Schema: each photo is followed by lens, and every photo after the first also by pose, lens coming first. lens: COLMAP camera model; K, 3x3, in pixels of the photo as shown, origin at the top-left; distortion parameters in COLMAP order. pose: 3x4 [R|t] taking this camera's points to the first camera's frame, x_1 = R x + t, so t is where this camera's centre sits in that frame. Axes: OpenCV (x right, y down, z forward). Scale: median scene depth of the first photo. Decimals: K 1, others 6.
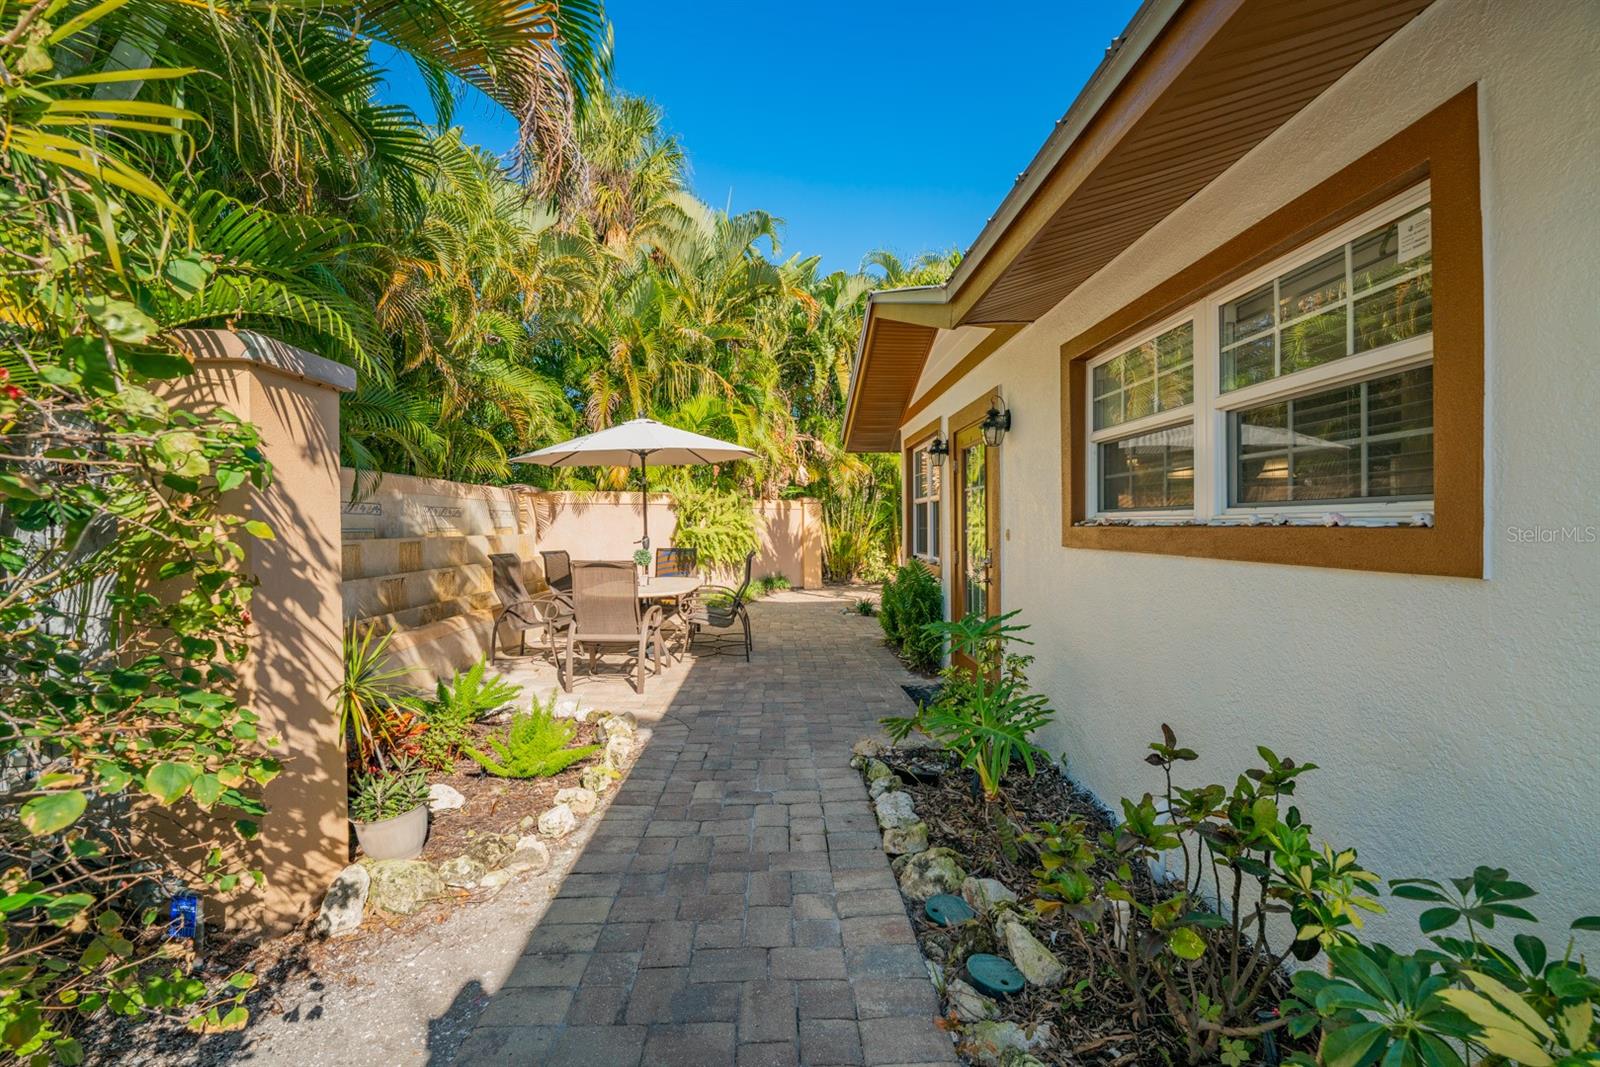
lens RADIAL K [[644.5, 0, 798.6], [0, 644.5, 530.0], [0, 0, 1]] dist [0.000404, -0.001412]
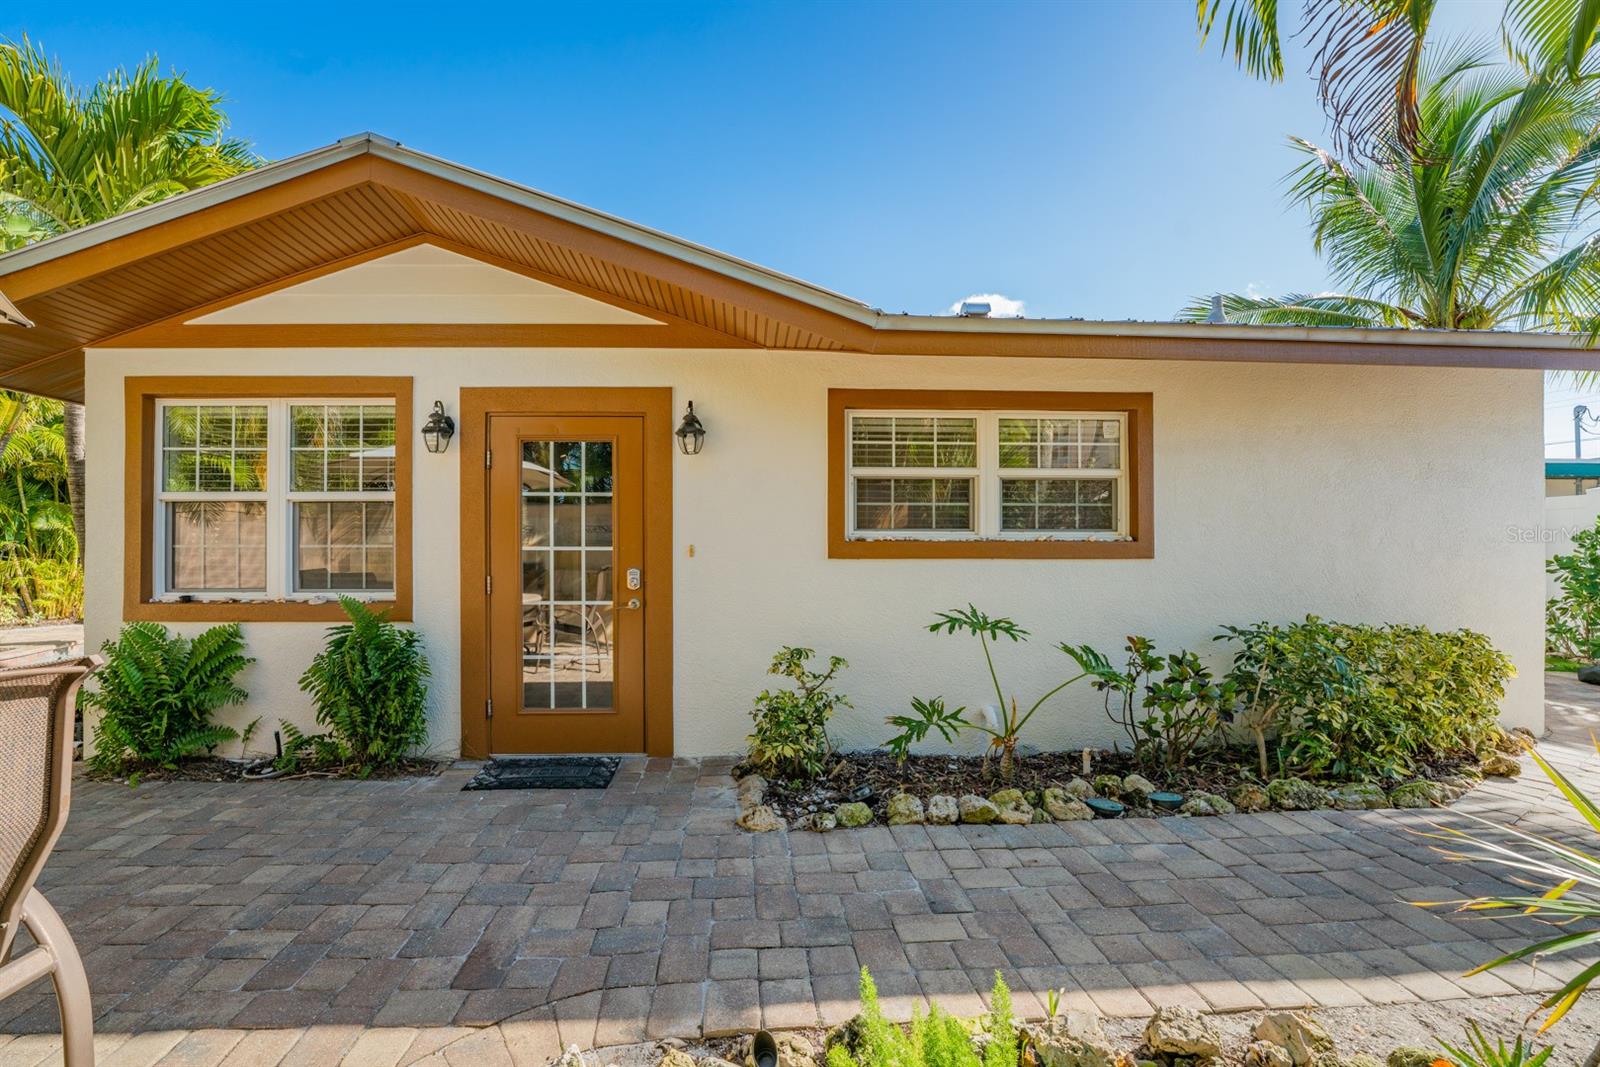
lens RADIAL K [[644.5, 0, 800.0], [0, 644.5, 532.4], [0, 0, 1]] dist [0.000404, -0.001412]
pose [[0.004187, 0.016938, 0.999848, -0.746854], [0.007016, 0.999831, -0.016967, -0.003059], [-0.999967, 0.007086, 0.004068, 1.018936]]
